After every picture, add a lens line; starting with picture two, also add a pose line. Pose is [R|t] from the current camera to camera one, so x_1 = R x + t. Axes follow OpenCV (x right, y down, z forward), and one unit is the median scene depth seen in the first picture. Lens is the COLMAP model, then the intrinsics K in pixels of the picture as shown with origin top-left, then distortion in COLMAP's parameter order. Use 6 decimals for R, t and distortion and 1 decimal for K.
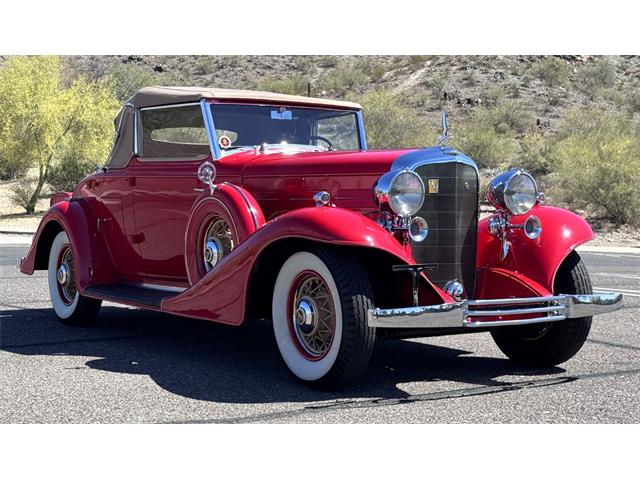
lens RADIAL K [[1286.8, 0, 320.0], [0, 1286.8, 240.0], [0, 0, 1]] dist [0.243166, -0.132031]
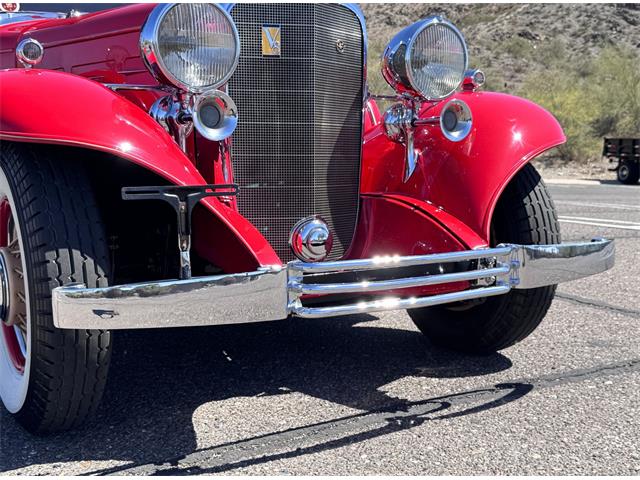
lens RADIAL K [[832.7, 0, 320.0], [0, 832.7, 240.0], [0, 0, 1]] dist [0.120075, -0.040644]
pose [[0.998626, 0.006343, -0.052022, 0.119527], [-0.002480, 0.997256, 0.073994, 0.014008], [0.052348, -0.073763, 0.995901, 0.608502]]
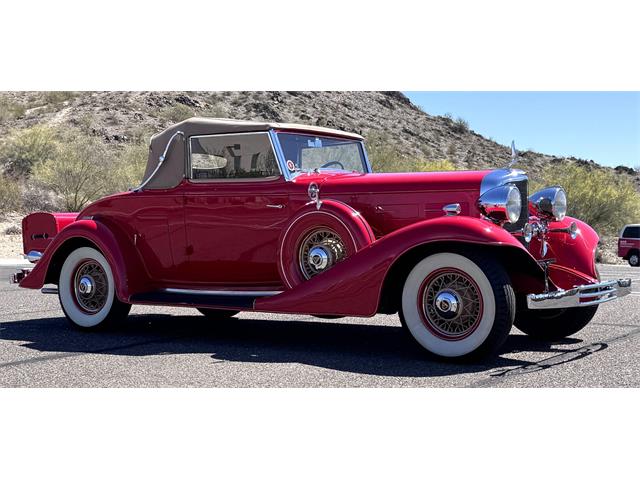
lens RADIAL K [[1130.3, 0, 320.0], [0, 1130.3, 240.0], [0, 0, 1]] dist [0.157319, 0.013229]
pose [[0.924629, -0.019218, 0.380384, -0.482890], [0.026697, 0.999540, -0.014395, 0.008547], [-0.379932, 0.023465, 0.924717, 0.038600]]
